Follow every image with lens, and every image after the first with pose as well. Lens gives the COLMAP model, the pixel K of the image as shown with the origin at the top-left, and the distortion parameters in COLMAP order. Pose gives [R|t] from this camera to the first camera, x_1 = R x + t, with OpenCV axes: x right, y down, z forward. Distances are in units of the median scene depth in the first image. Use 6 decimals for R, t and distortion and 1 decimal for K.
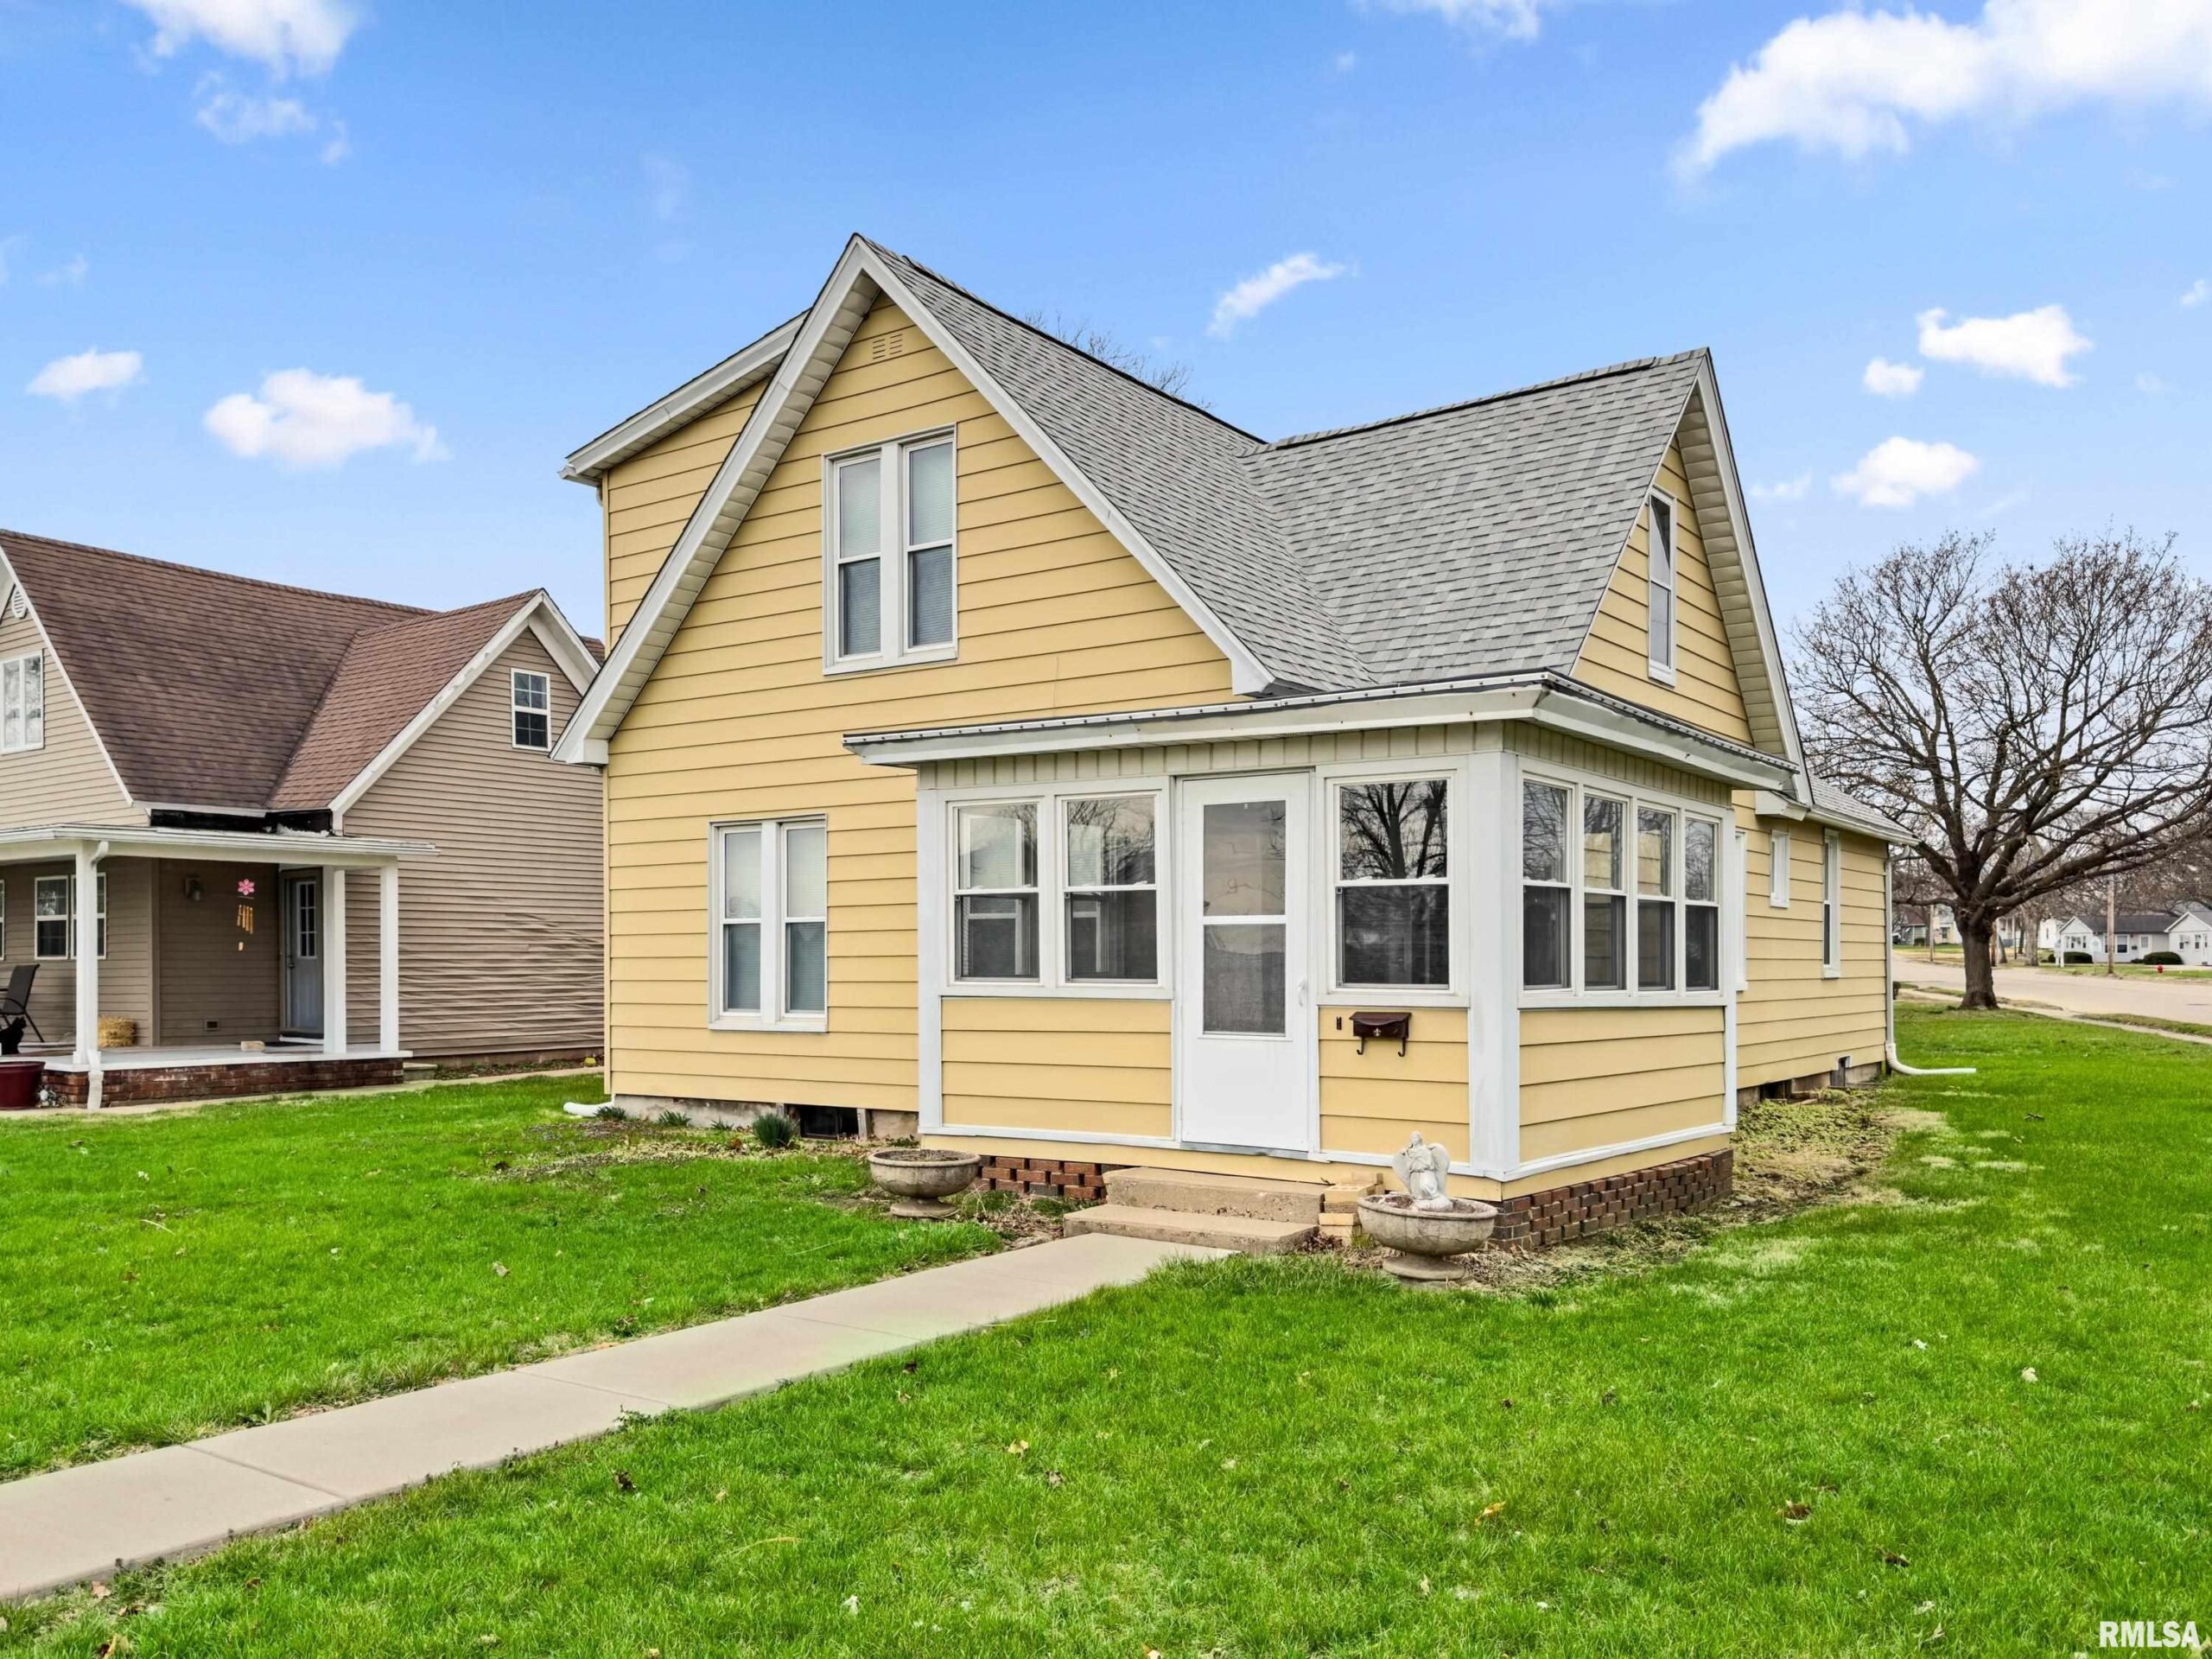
lens RADIAL K [[1789.6, 0, 1136.5], [0, 1789.6, 957.6], [0, 0, 1]] dist [0.063635, -0.032063]
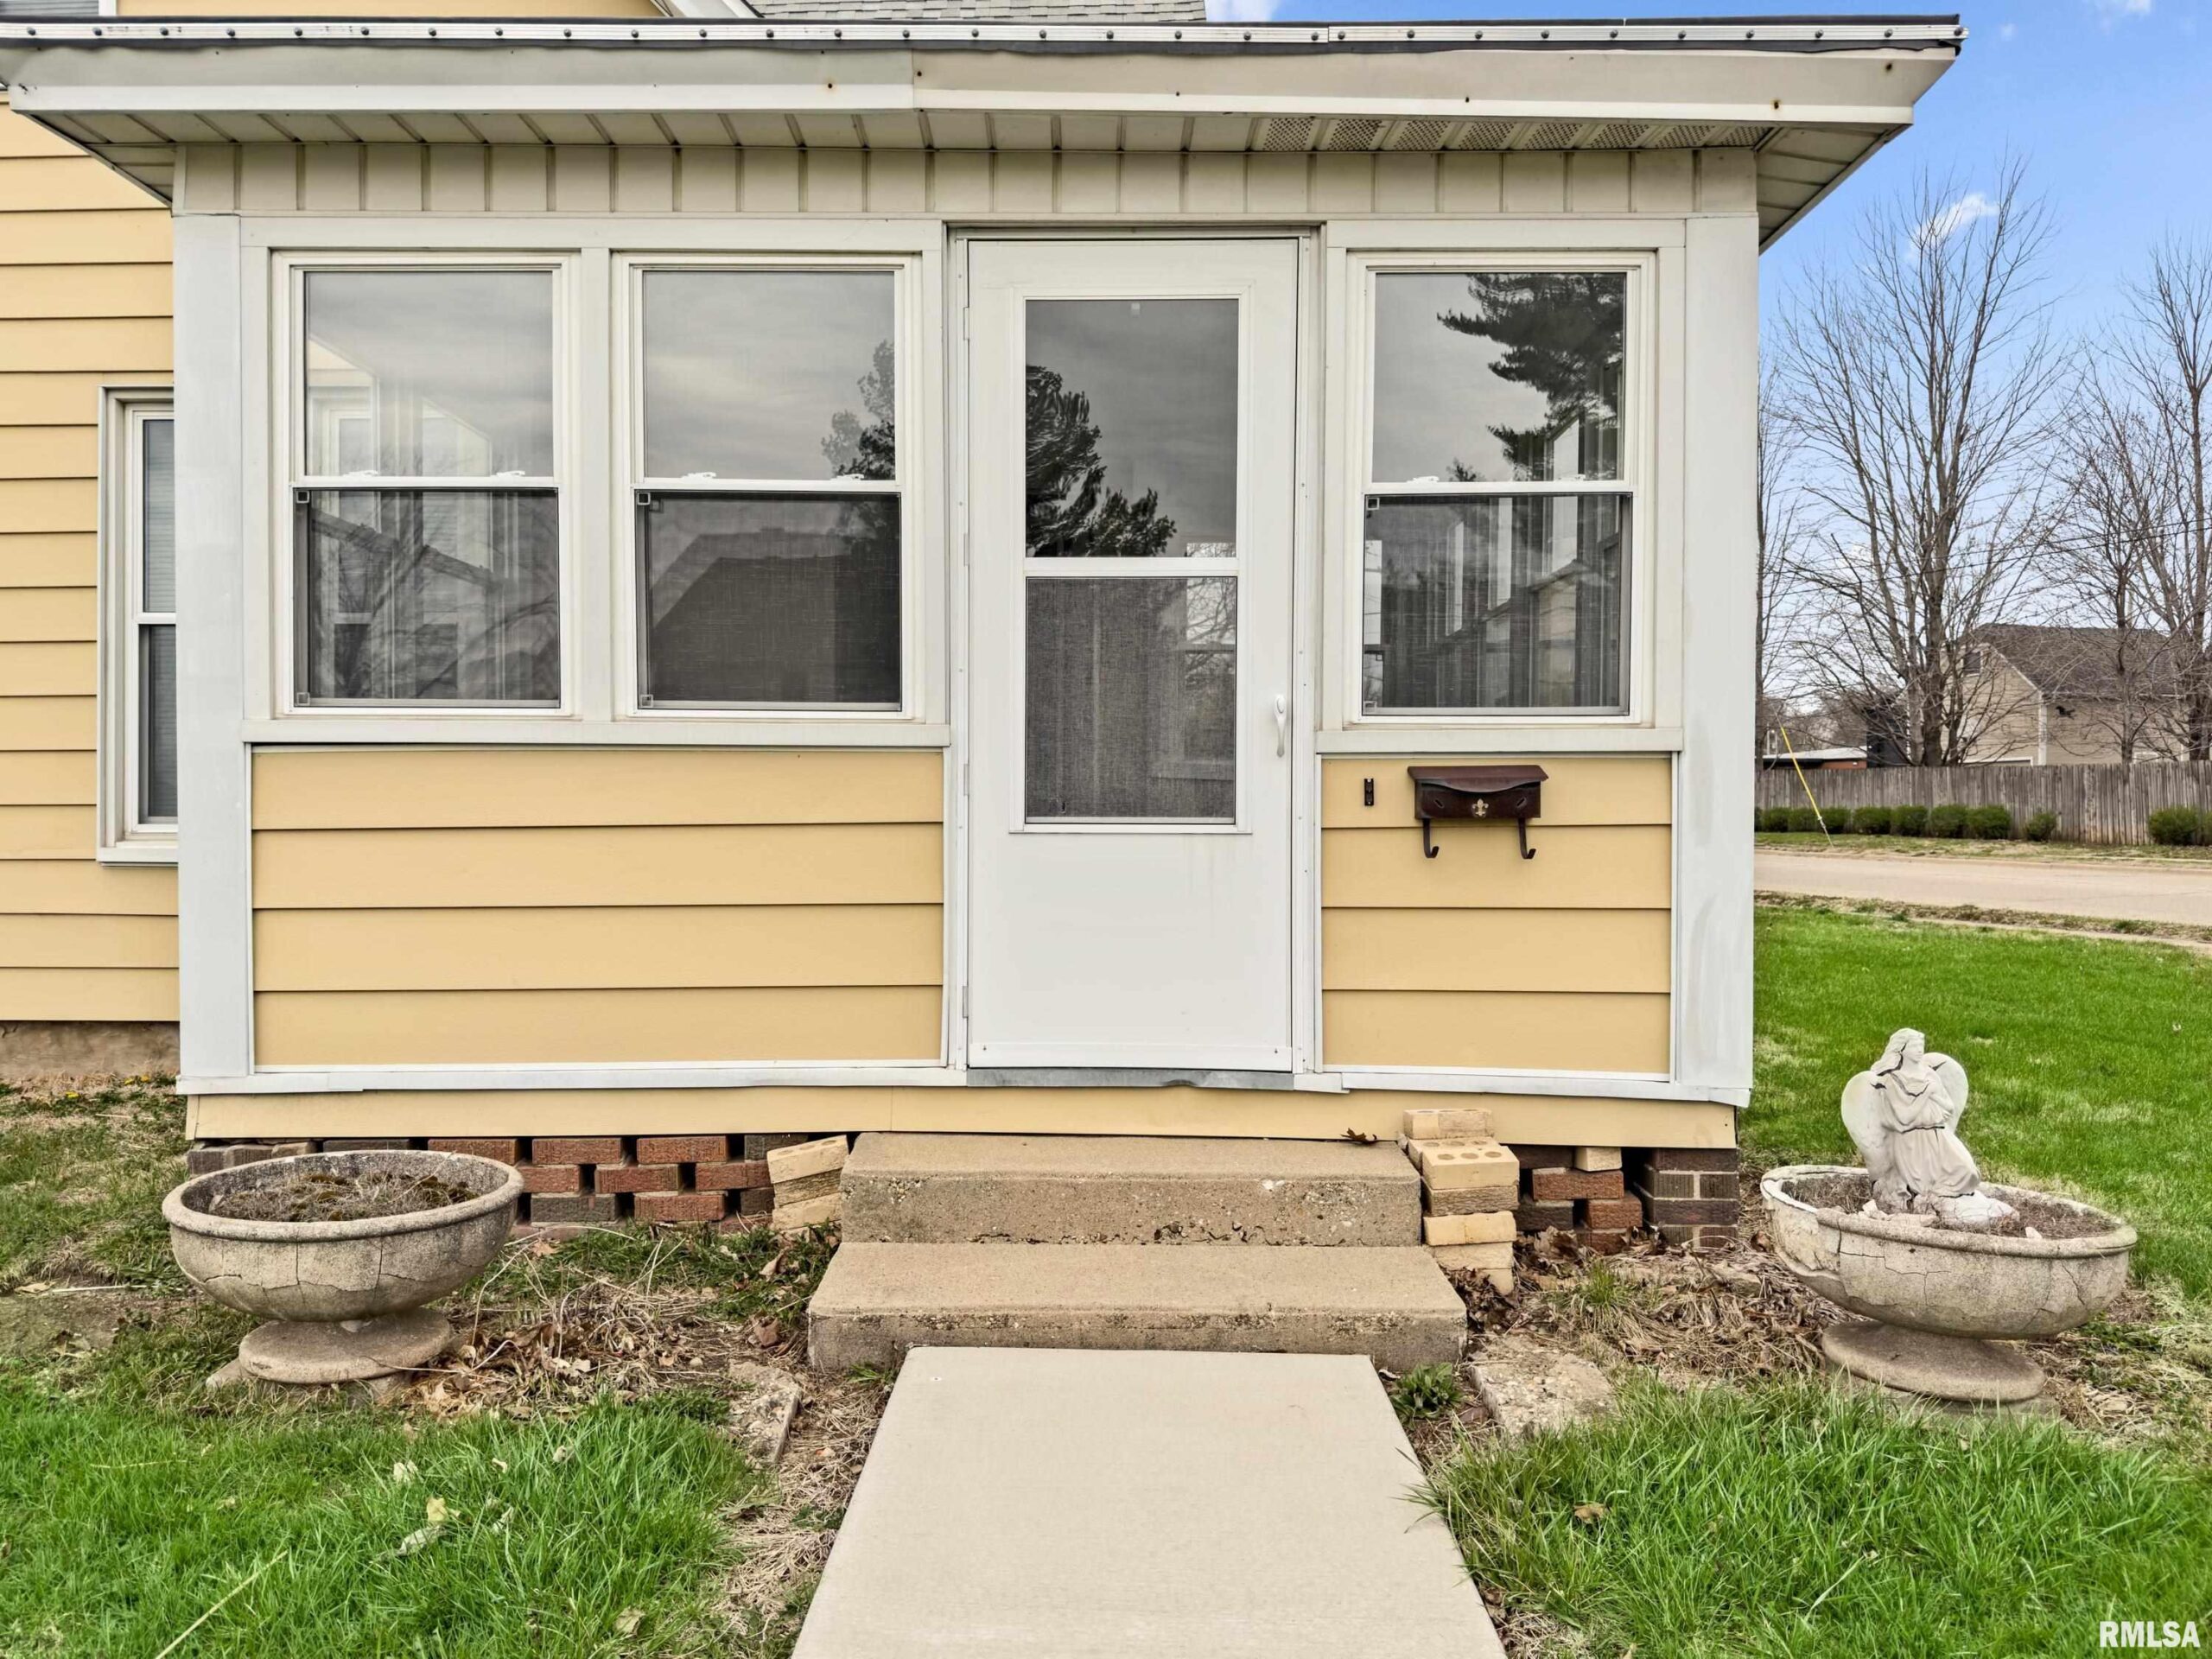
lens RADIAL K [[1583.1, 0, 1098.1], [0, 1583.1, 841.1], [0, 0, 1]] dist [0.047065, -0.030022]
pose [[0.831415, -0.012512, 0.555511, -0.163349], [-0.000988, 0.999712, 0.023996, 0.036894], [-0.555651, -0.020500, 0.831163, 0.651715]]
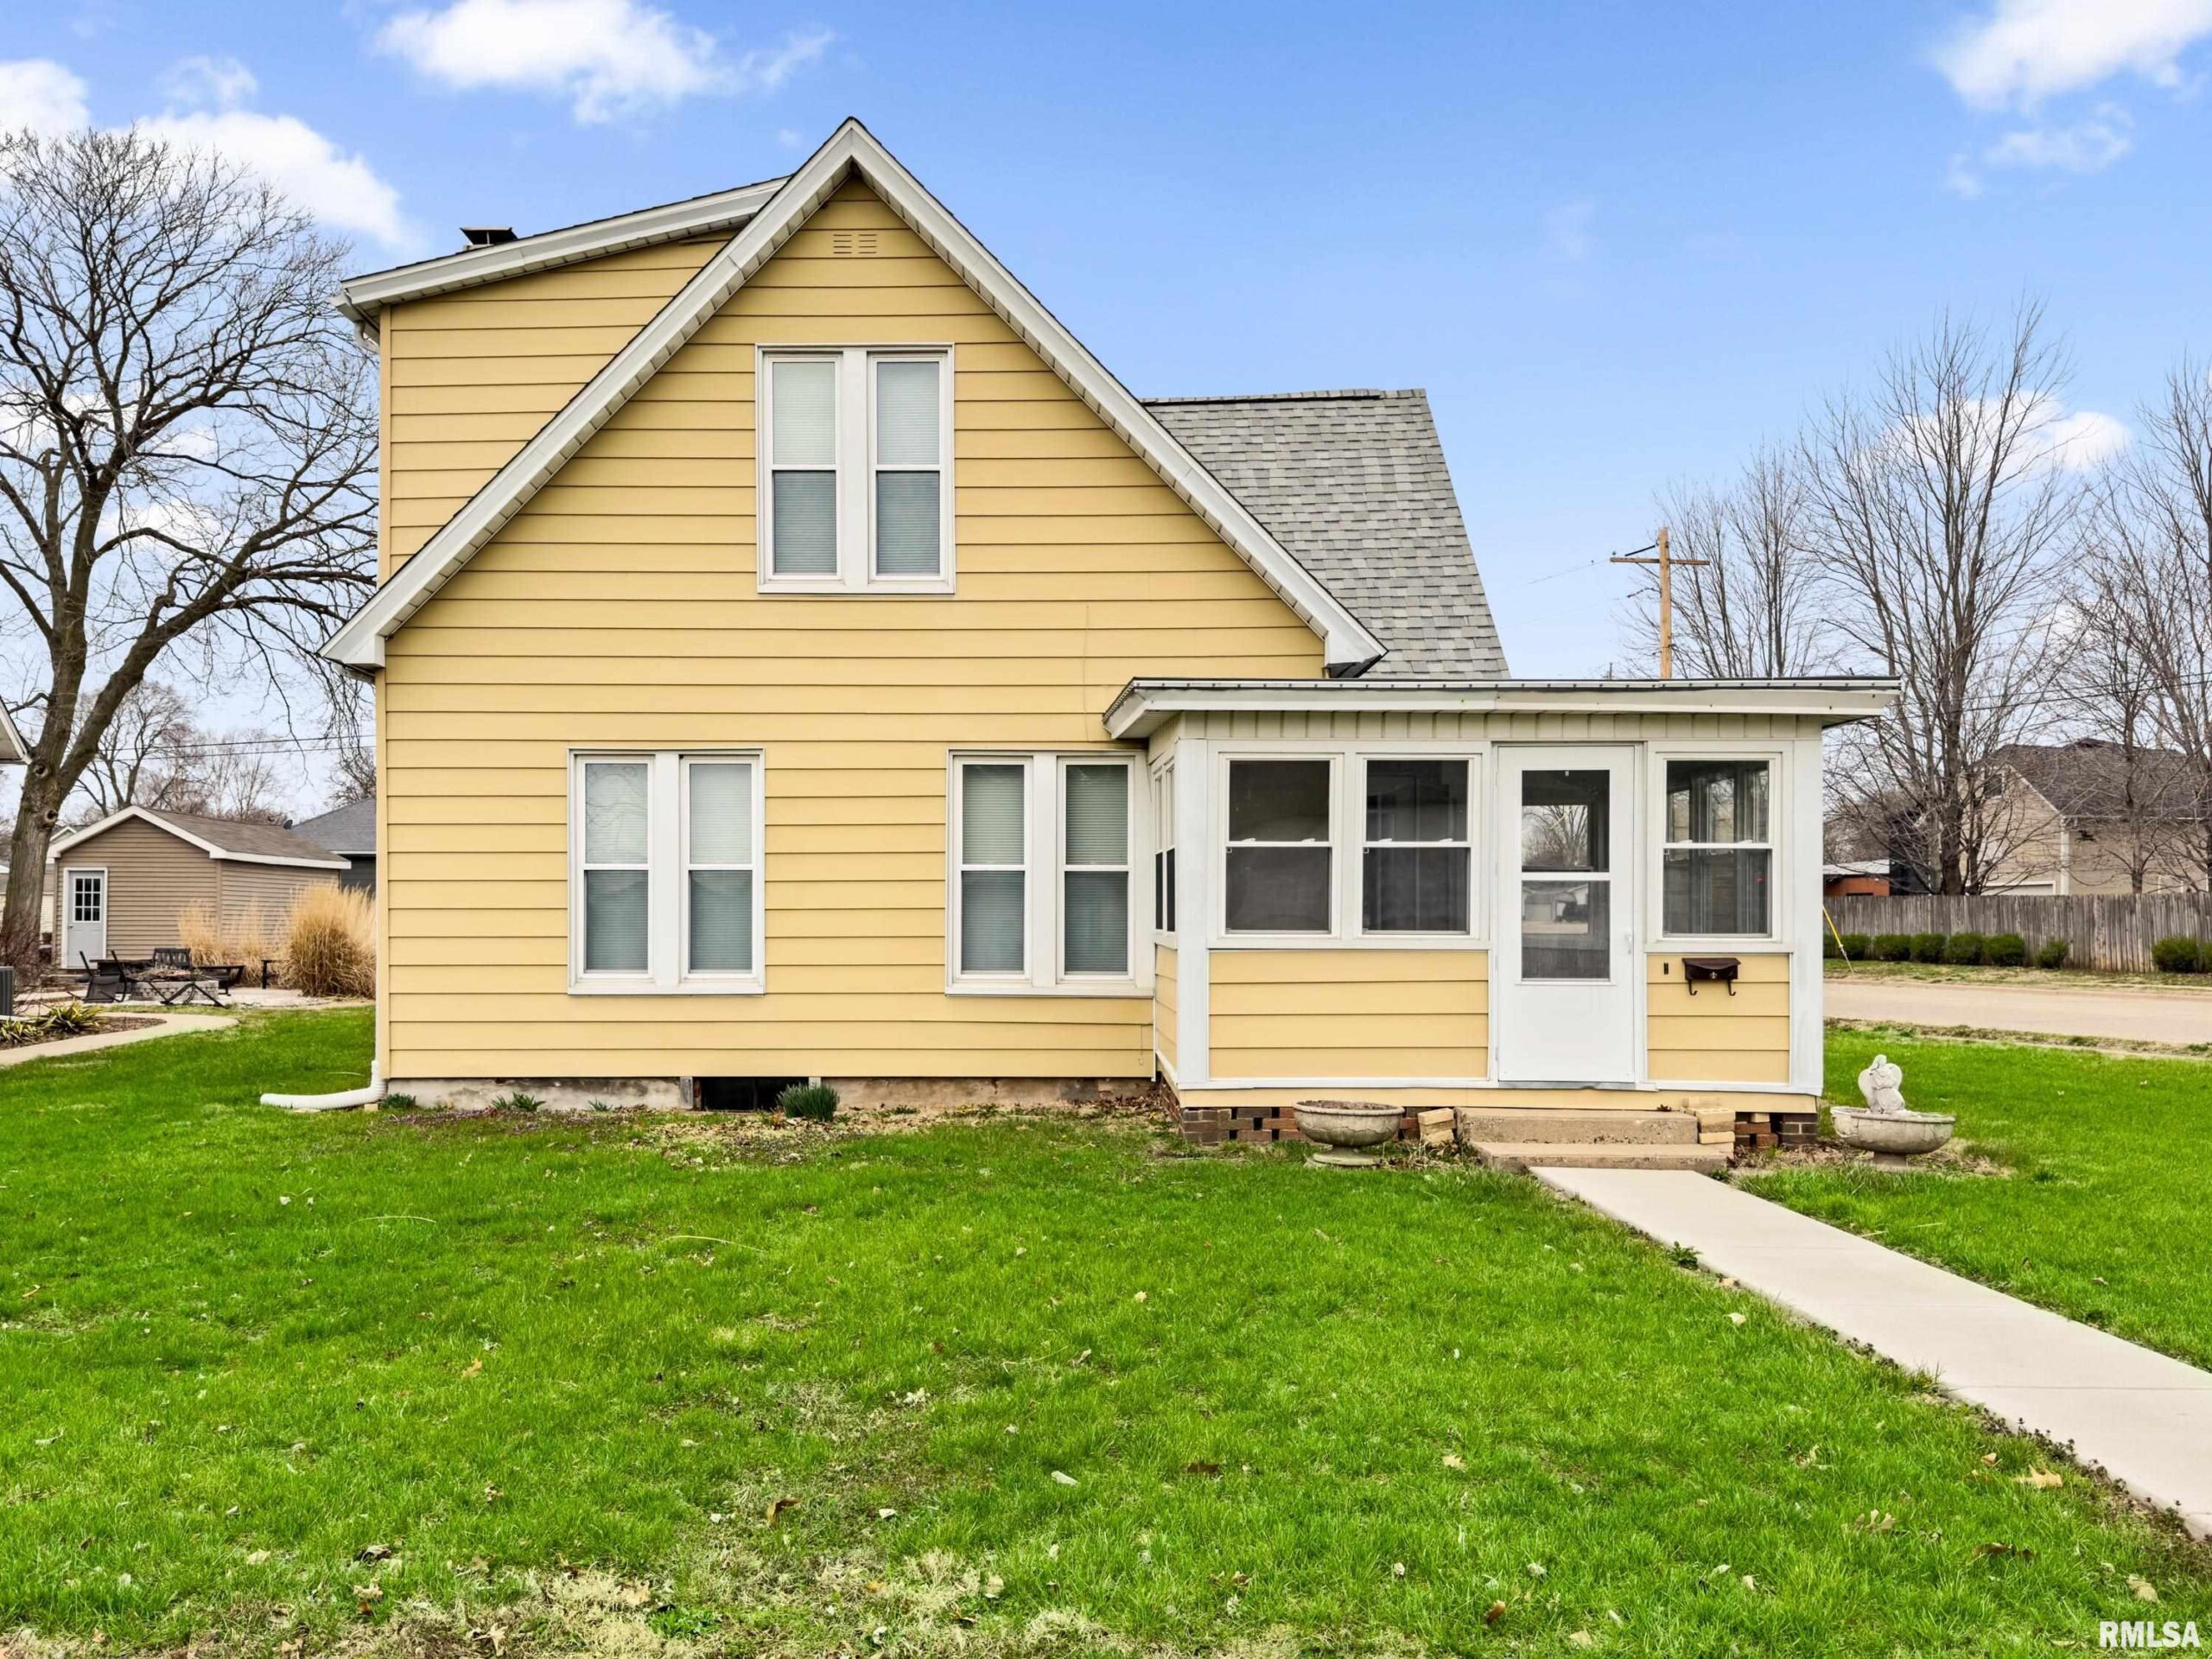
lens RADIAL K [[1789.6, 0, 1053.9], [0, 1789.6, 935.9], [0, 0, 1]] dist [0.063635, -0.032063]
pose [[0.822800, -0.003783, 0.568319, -0.805312], [-0.002472, 0.999945, 0.010234, 0.004732], [-0.568326, -0.009825, 0.822745, 0.258961]]
